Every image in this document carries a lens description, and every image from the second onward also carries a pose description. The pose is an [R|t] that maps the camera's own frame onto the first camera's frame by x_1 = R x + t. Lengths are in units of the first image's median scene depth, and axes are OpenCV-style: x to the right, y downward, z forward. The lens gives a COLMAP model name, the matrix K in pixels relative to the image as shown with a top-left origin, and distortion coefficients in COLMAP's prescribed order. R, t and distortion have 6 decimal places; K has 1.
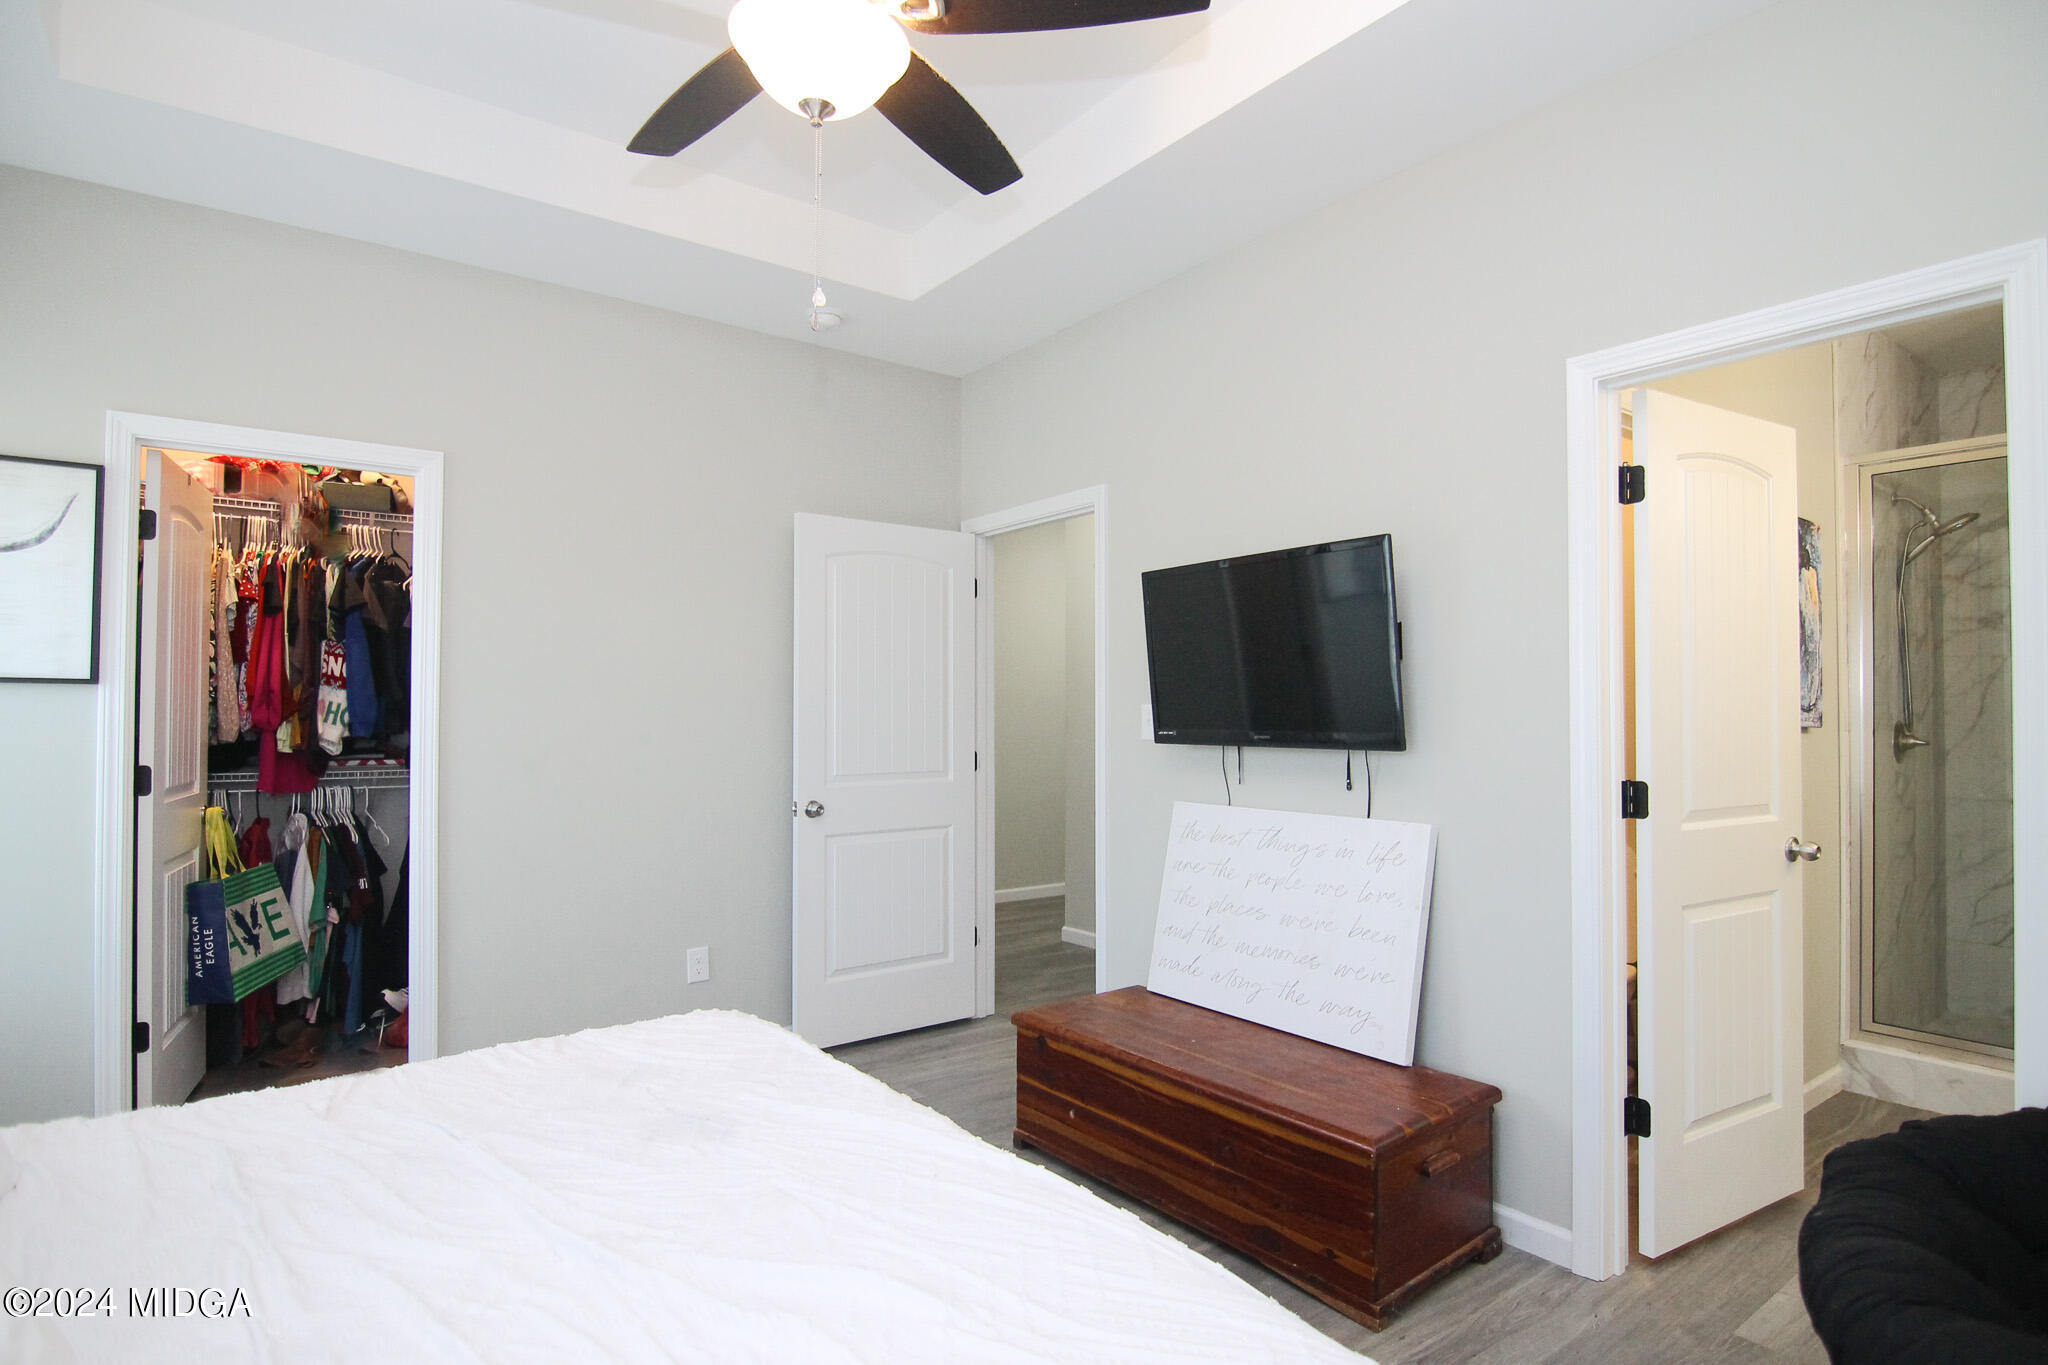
lens RADIAL K [[1053.4, 0, 1031.5], [0, 1053.4, 687.9], [0, 0, 1]] dist [-0.011573, -0.005479]
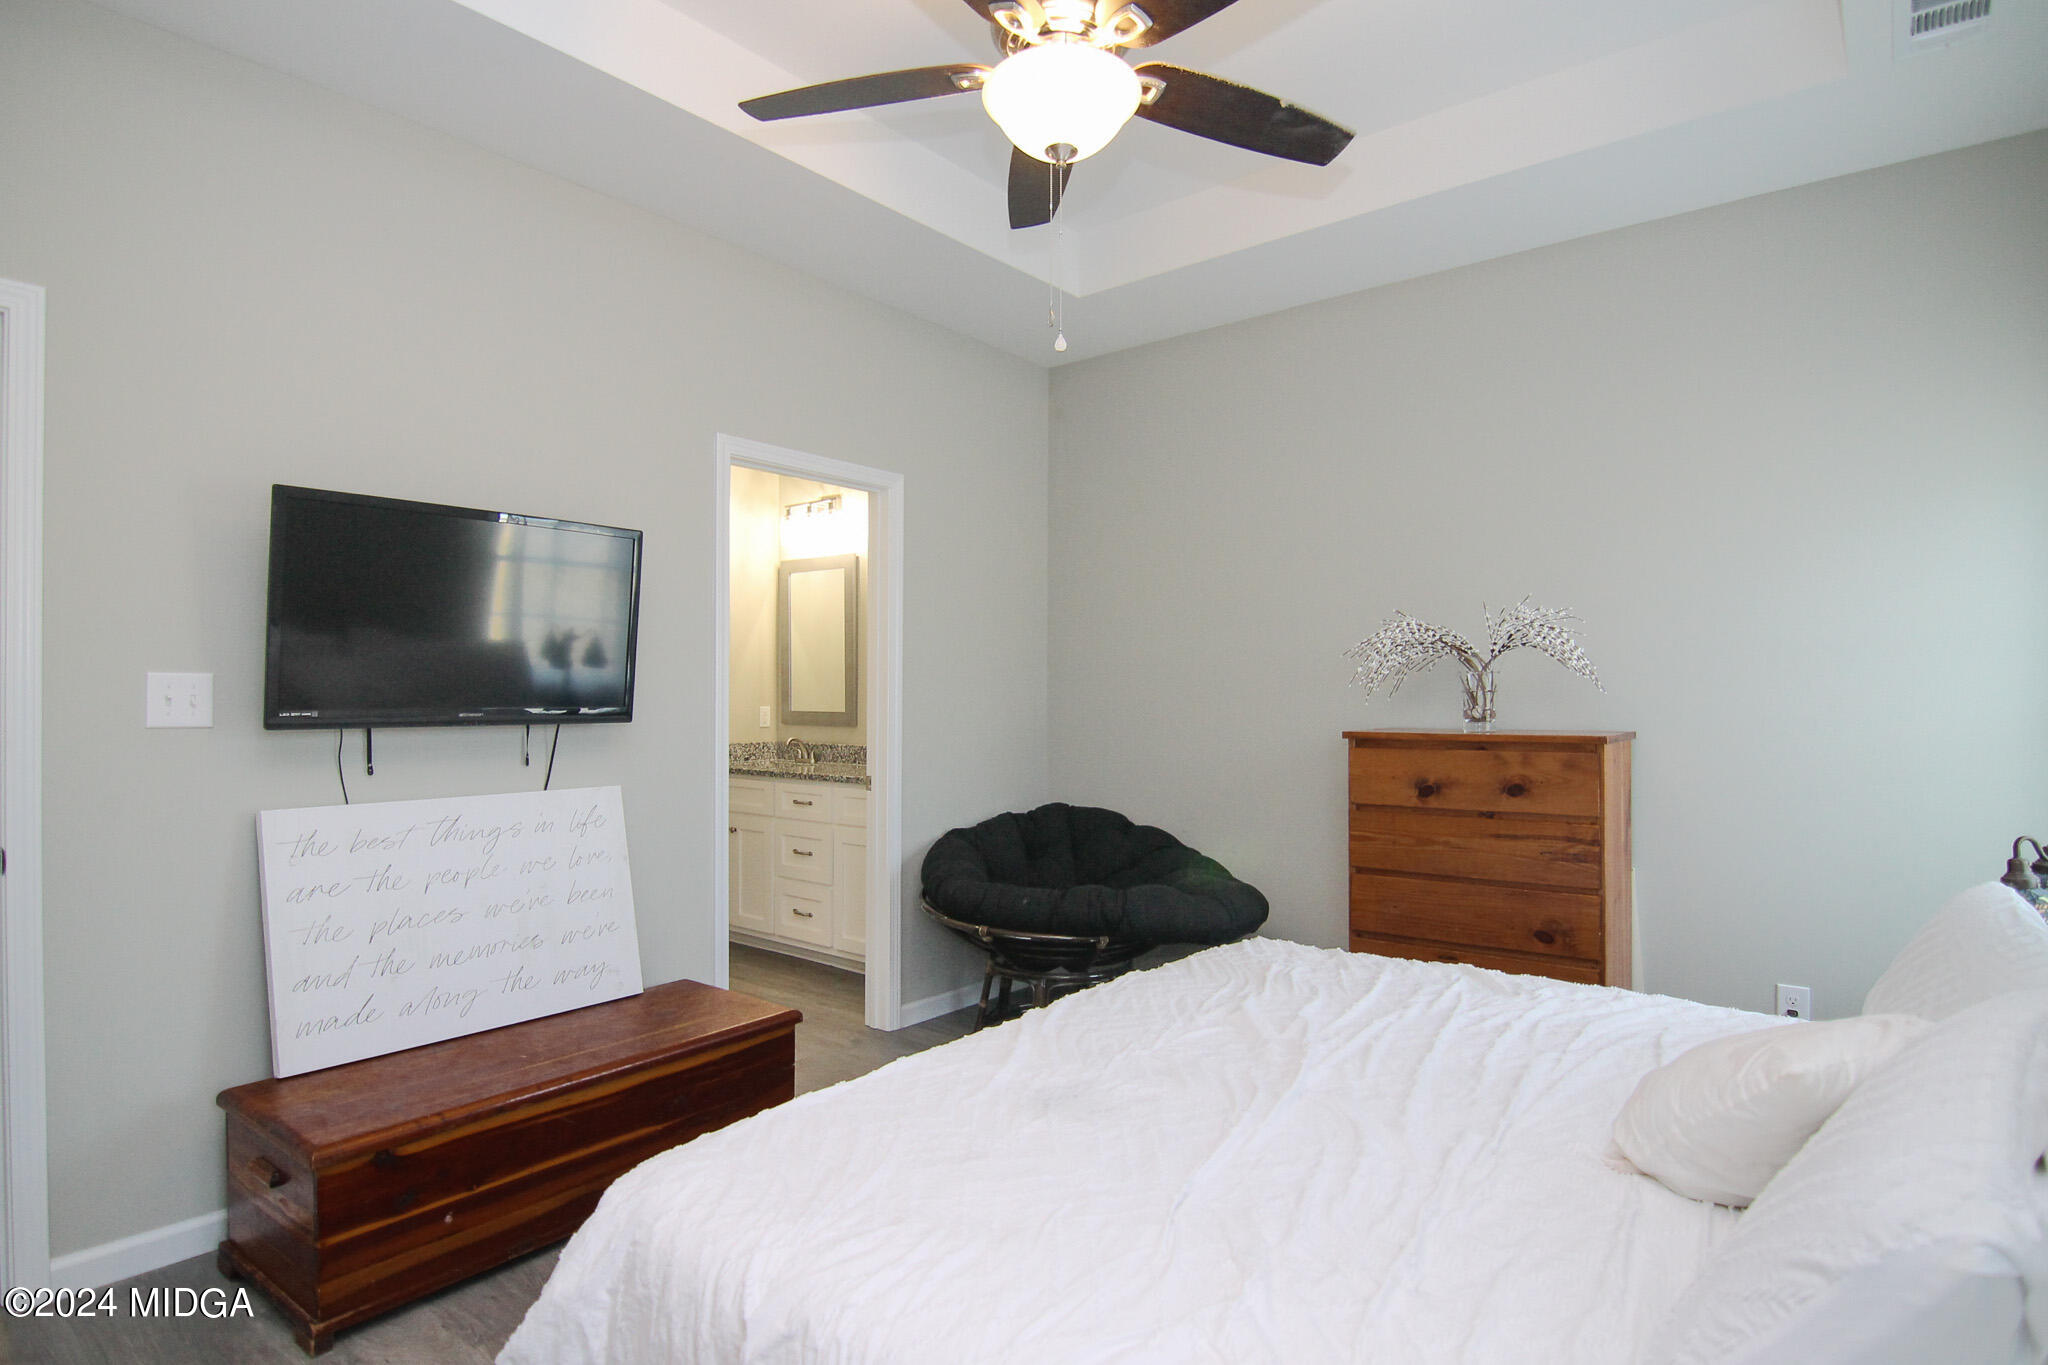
lens RADIAL K [[1053.4, 0, 1030.8], [0, 1053.4, 691.1], [0, 0, 1]] dist [-0.011573, -0.005479]
pose [[-0.233639, -0.000895, 0.972323, -0.772988], [-0.024368, 0.999691, -0.004935, 0.020005], [-0.972018, -0.024846, -0.233588, 0.764082]]
